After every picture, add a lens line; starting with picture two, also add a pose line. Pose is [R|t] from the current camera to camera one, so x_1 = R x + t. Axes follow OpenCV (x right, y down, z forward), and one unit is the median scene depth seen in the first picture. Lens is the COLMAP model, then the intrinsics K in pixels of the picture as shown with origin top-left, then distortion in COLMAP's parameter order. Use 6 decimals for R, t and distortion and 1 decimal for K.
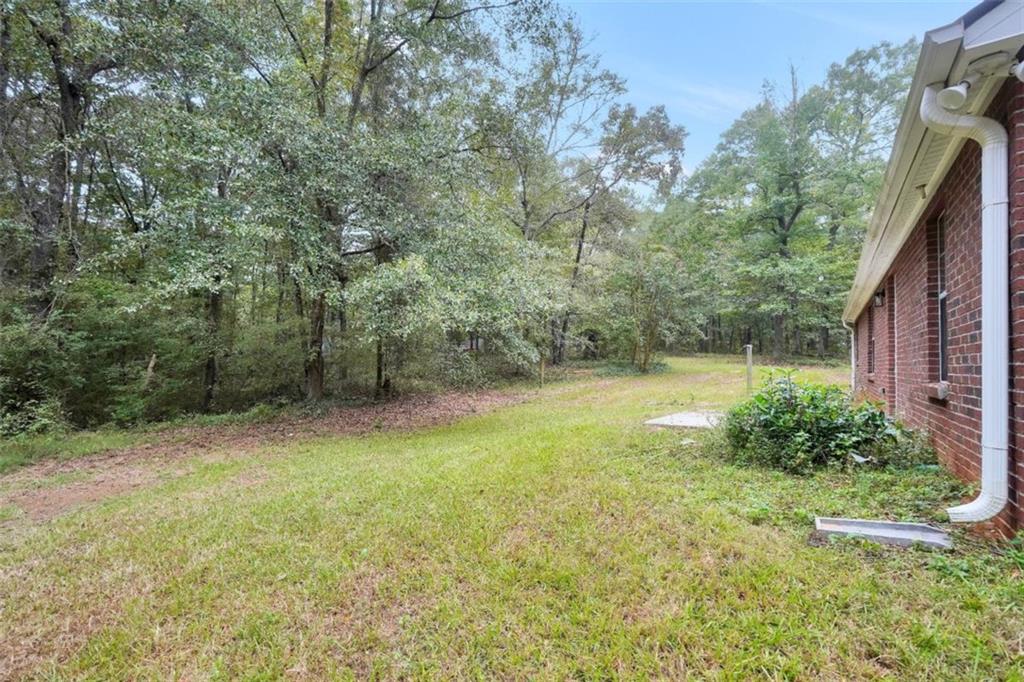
lens RADIAL K [[434.1, 0, 506.1], [0, 434.1, 343.5], [0, 0, 1]] dist [-0.009306, 0.000596]
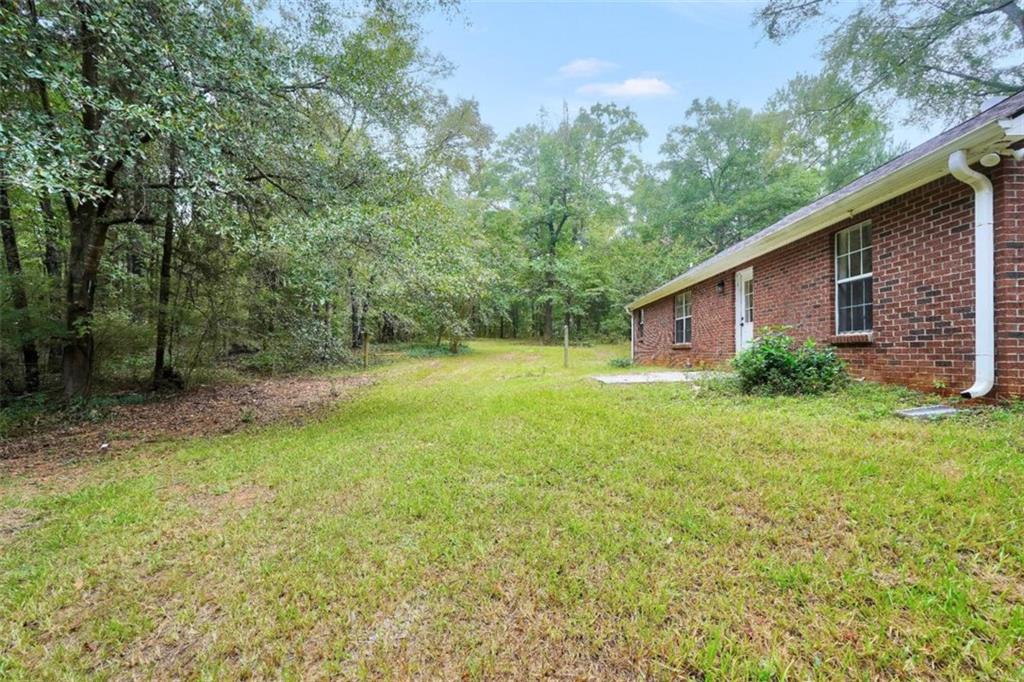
lens RADIAL K [[434.1, 0, 506.1], [0, 434.1, 343.5], [0, 0, 1]] dist [-0.009306, 0.000596]
pose [[0.828736, -0.007987, 0.559583, -0.156651], [-0.006265, 0.999703, 0.023546, 0.015715], [-0.559604, -0.023019, 0.828440, 0.057758]]
